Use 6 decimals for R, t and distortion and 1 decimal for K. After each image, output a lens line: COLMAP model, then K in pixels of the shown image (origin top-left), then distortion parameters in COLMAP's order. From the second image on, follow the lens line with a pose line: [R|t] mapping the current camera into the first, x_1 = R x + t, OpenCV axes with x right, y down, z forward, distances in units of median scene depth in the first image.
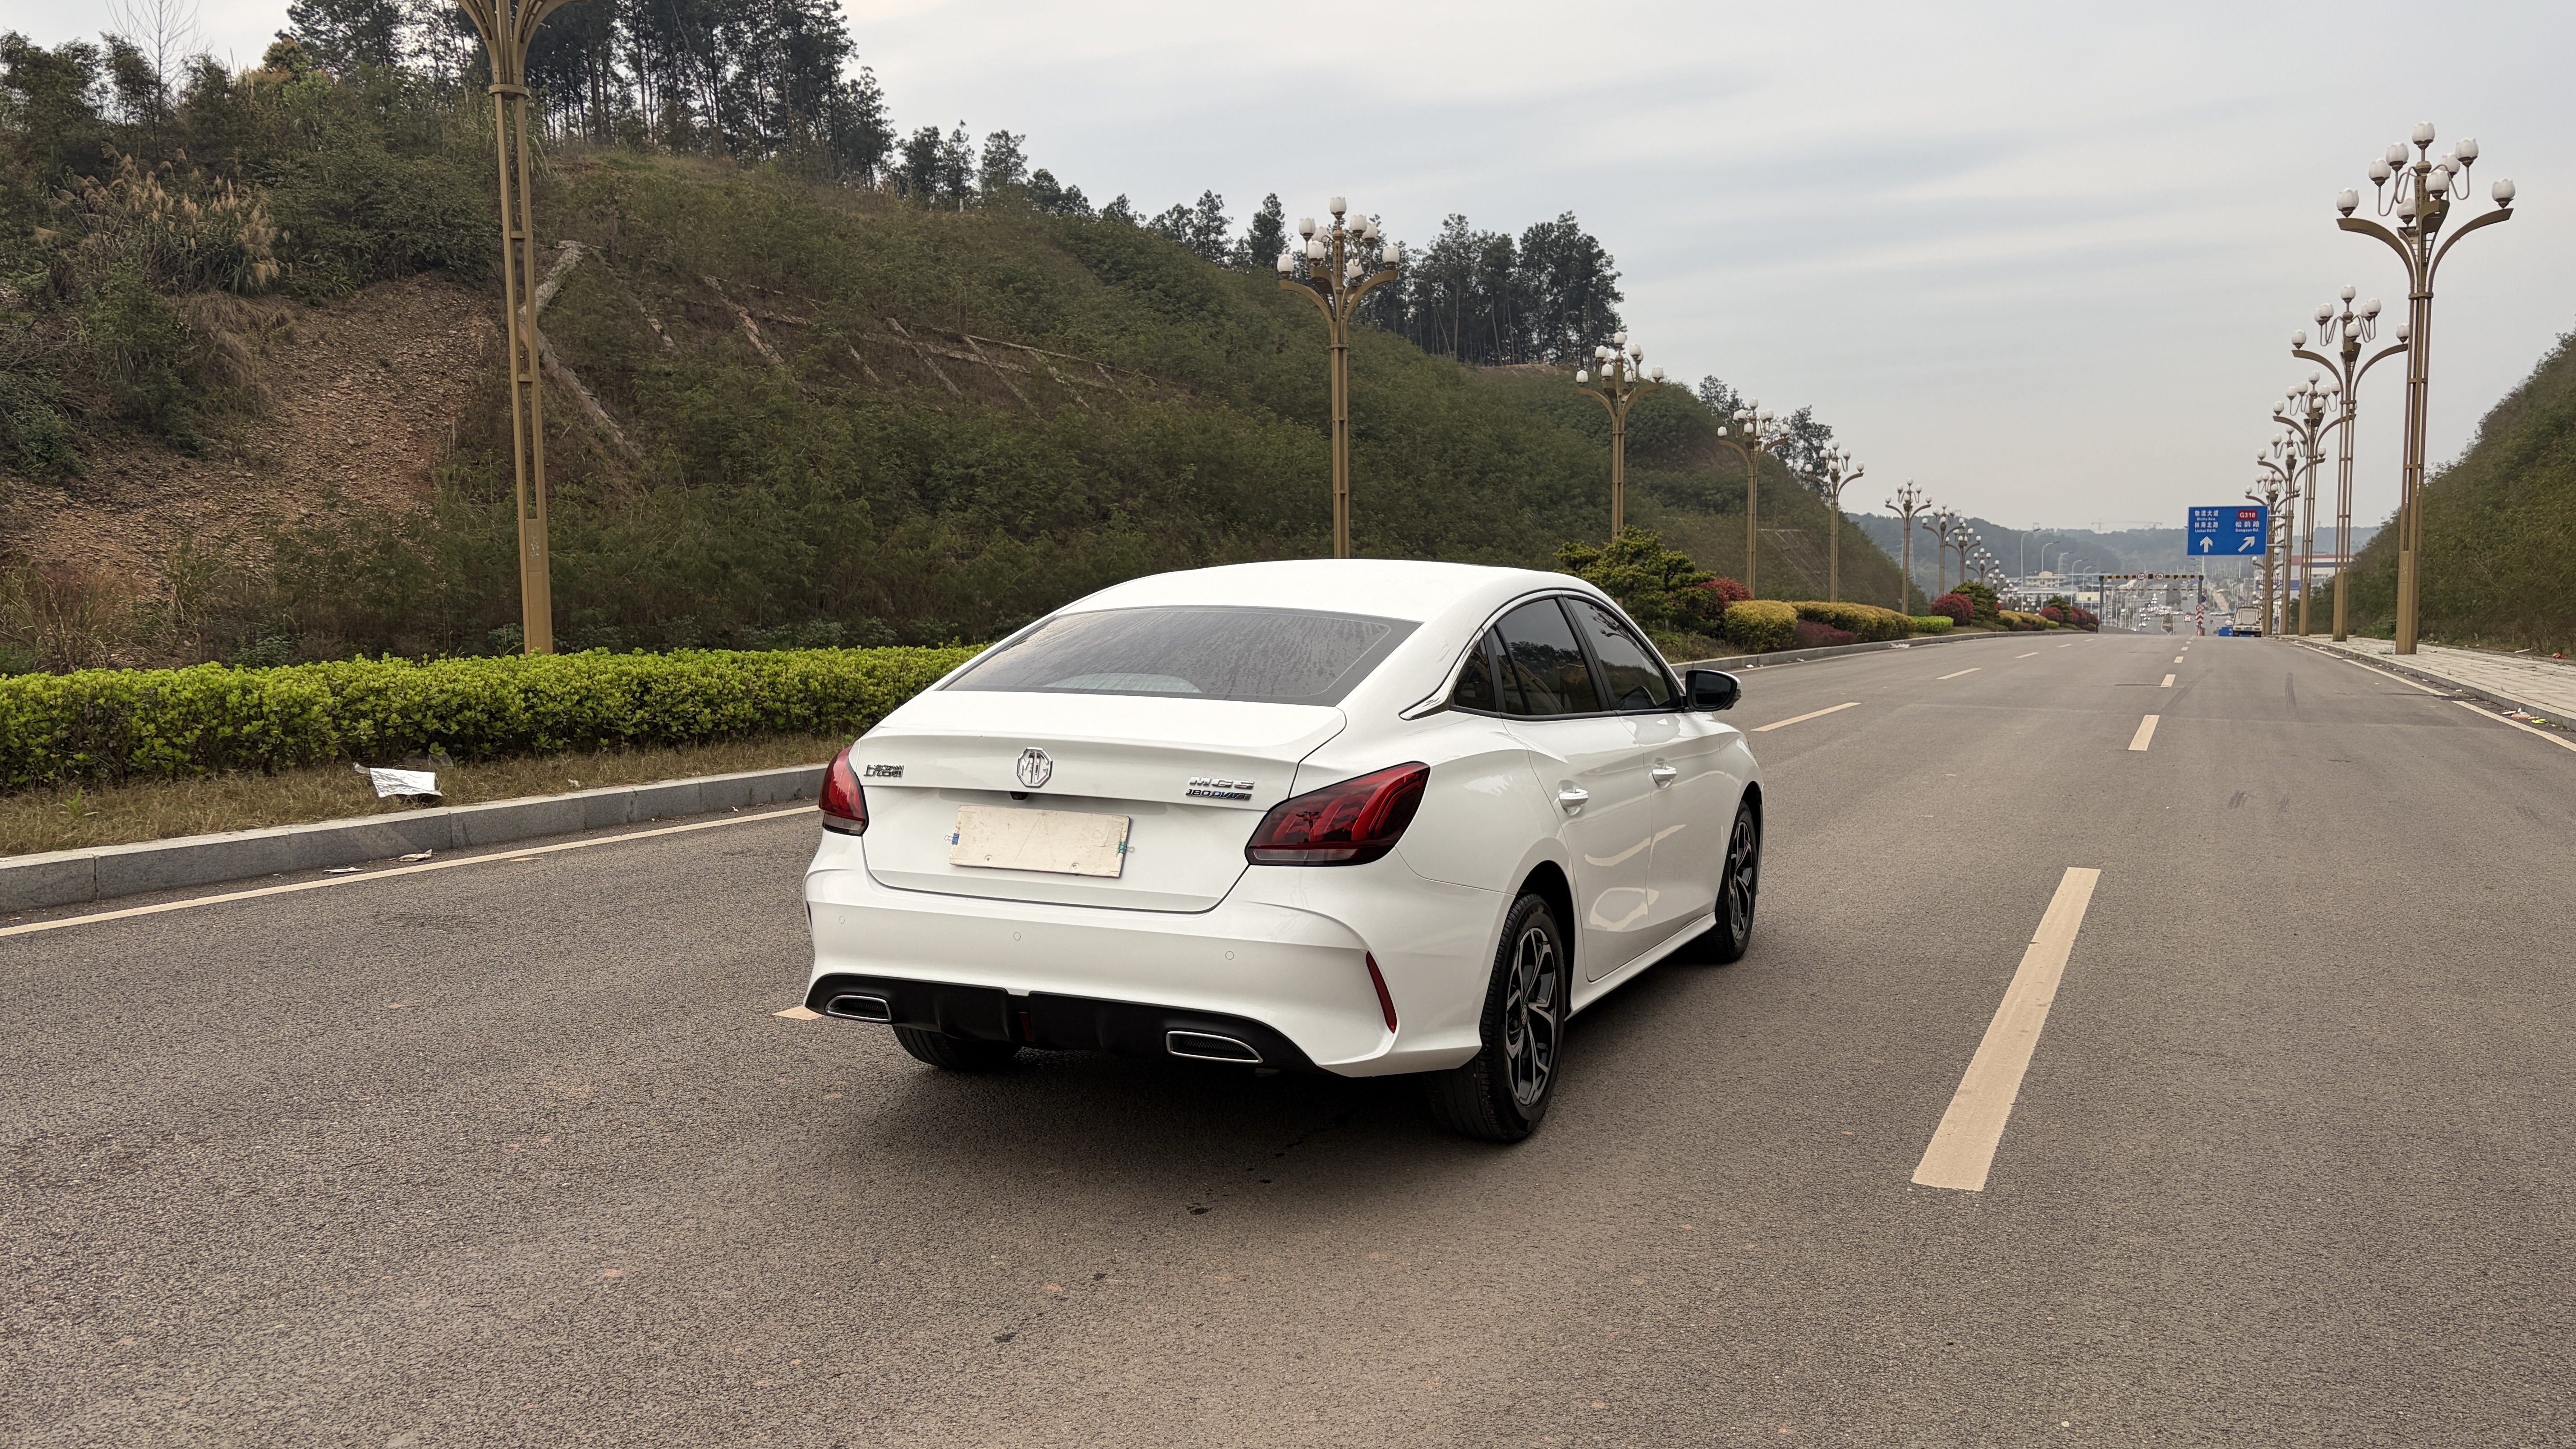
lens RADIAL K [[1974.2, 0, 1288.7], [0, 1974.2, 728.7], [0, 0, 1]] dist [0.018611, -0.006854]
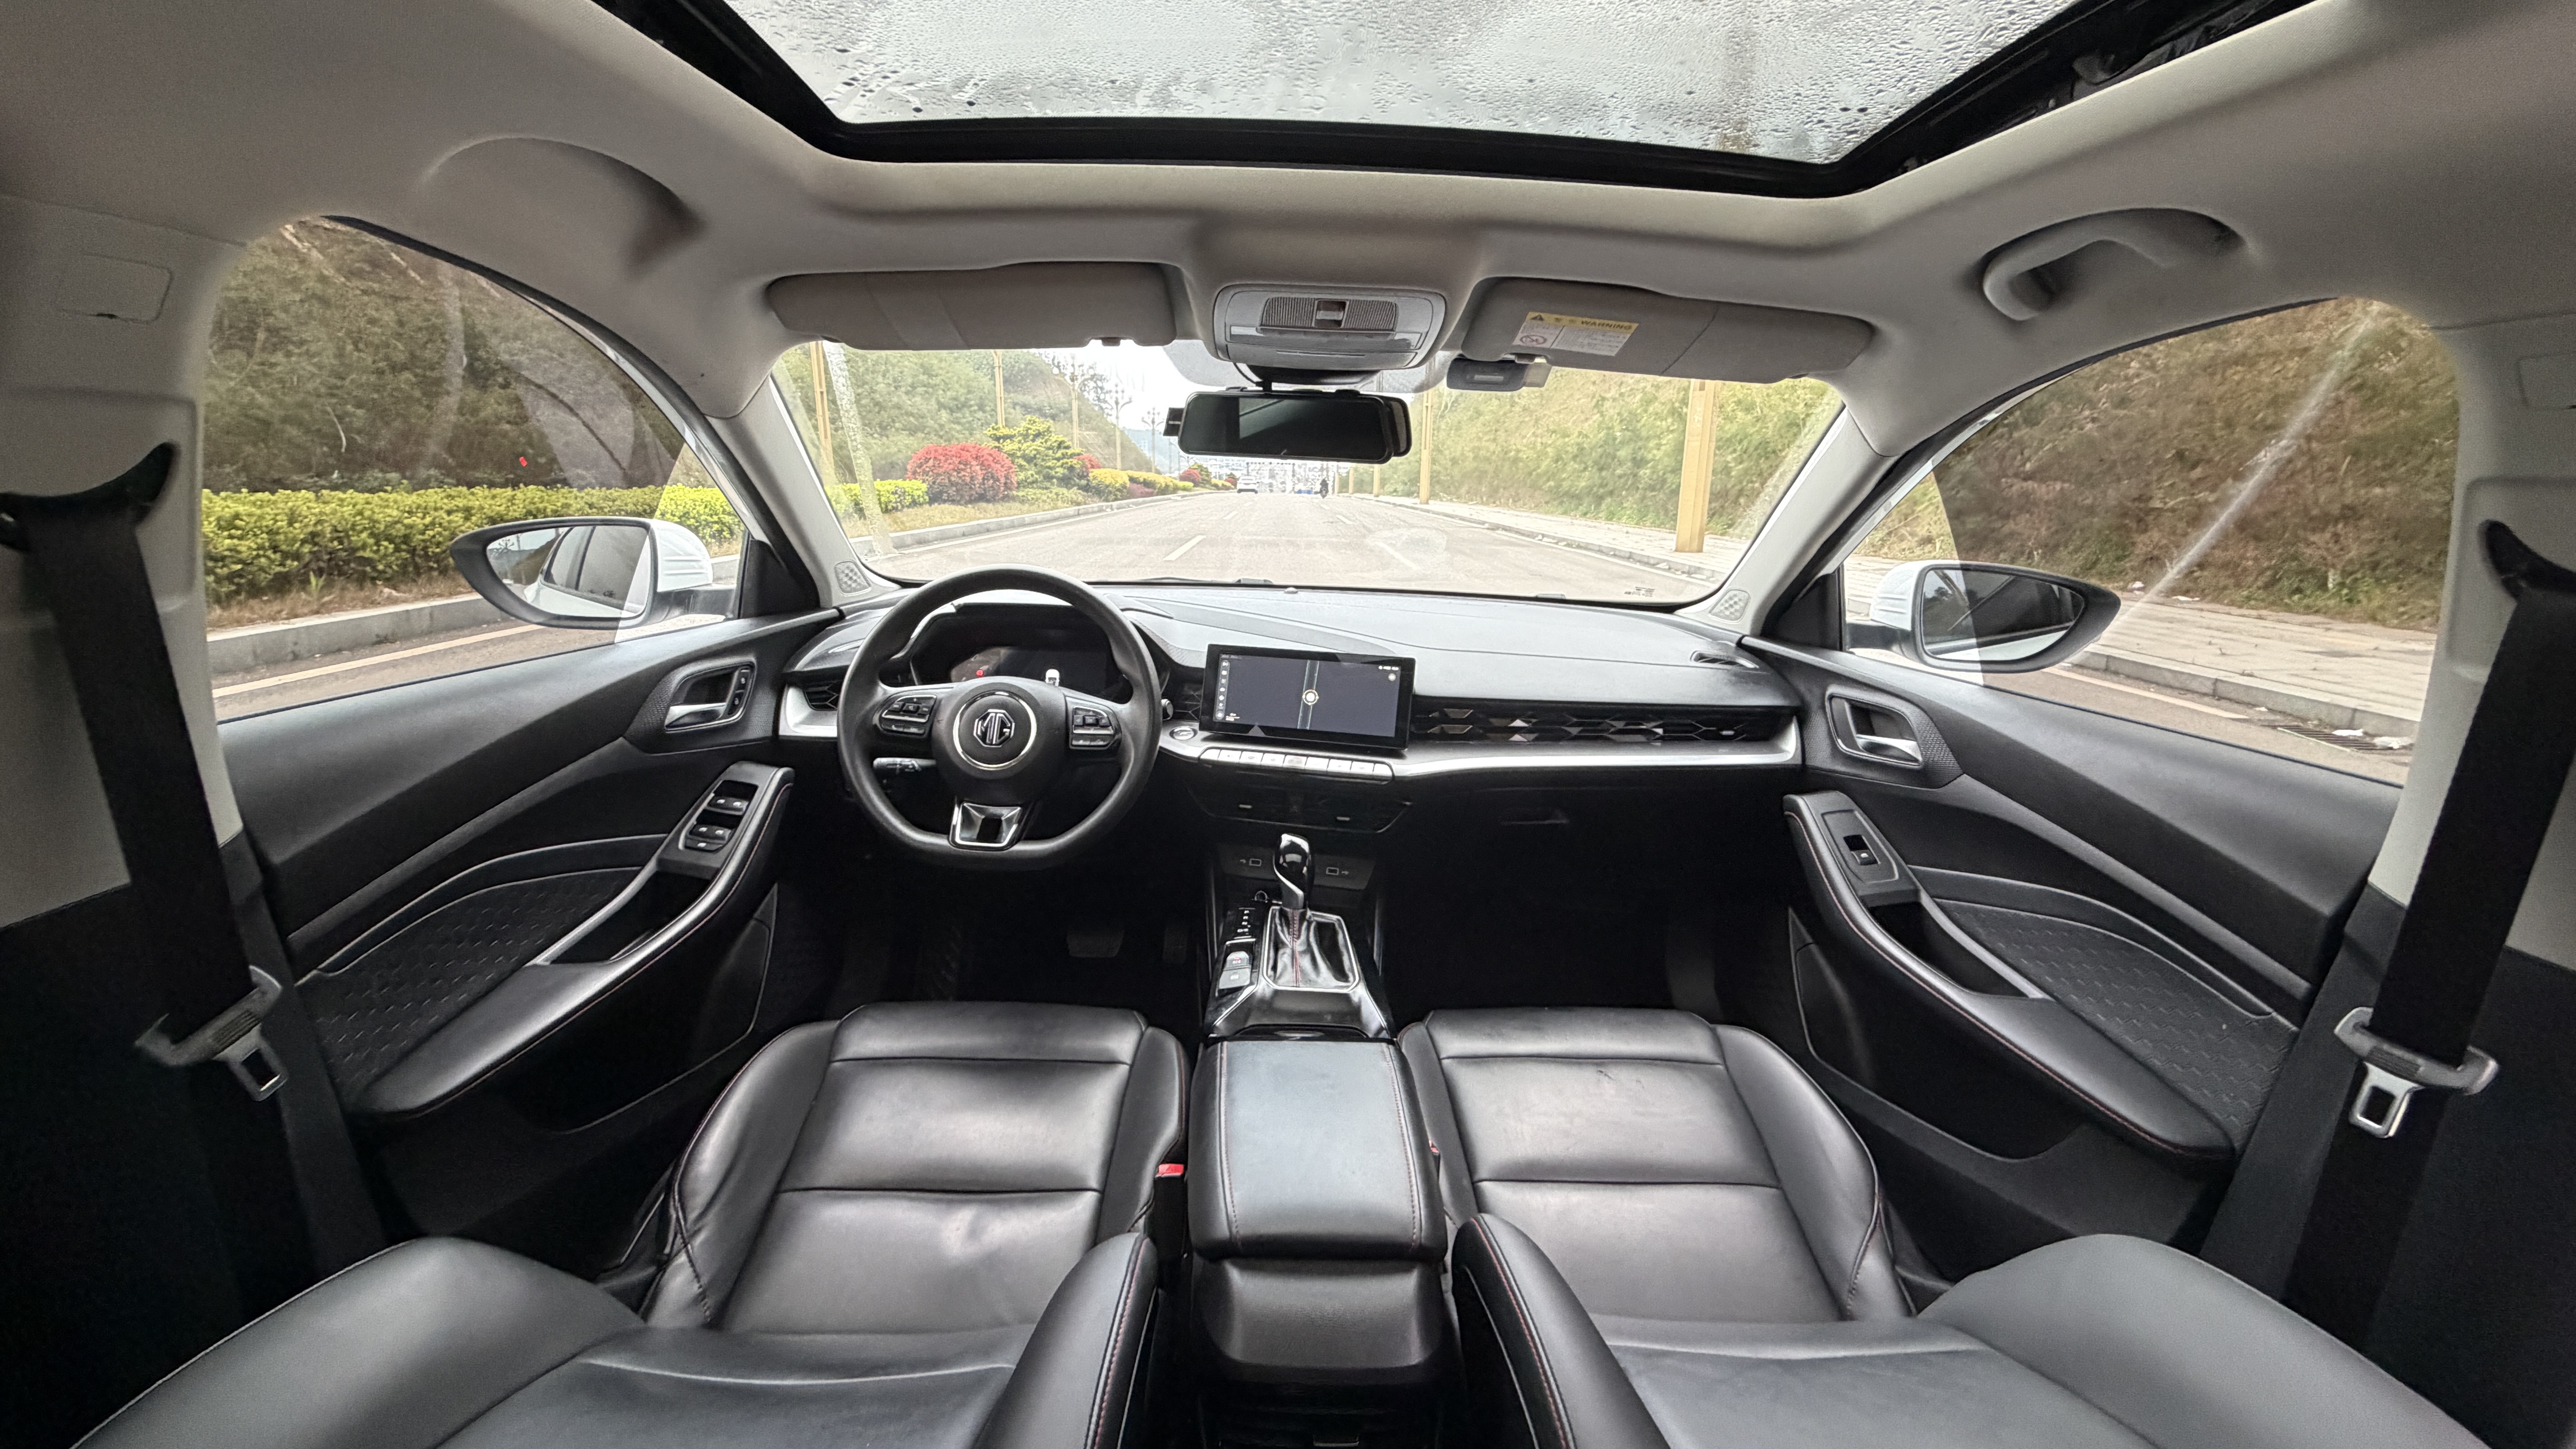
lens RADIAL K [[1032.2, 0, 1284.2], [0, 1032.2, 711.6], [0, 0, 1]] dist [-0.003102, -0.000083]
pose [[0.905517, -0.079126, 0.416867, -0.000910], [0.010437, 0.986315, 0.164542, -0.005286], [-0.424182, -0.144645, 0.893951, 0.136671]]
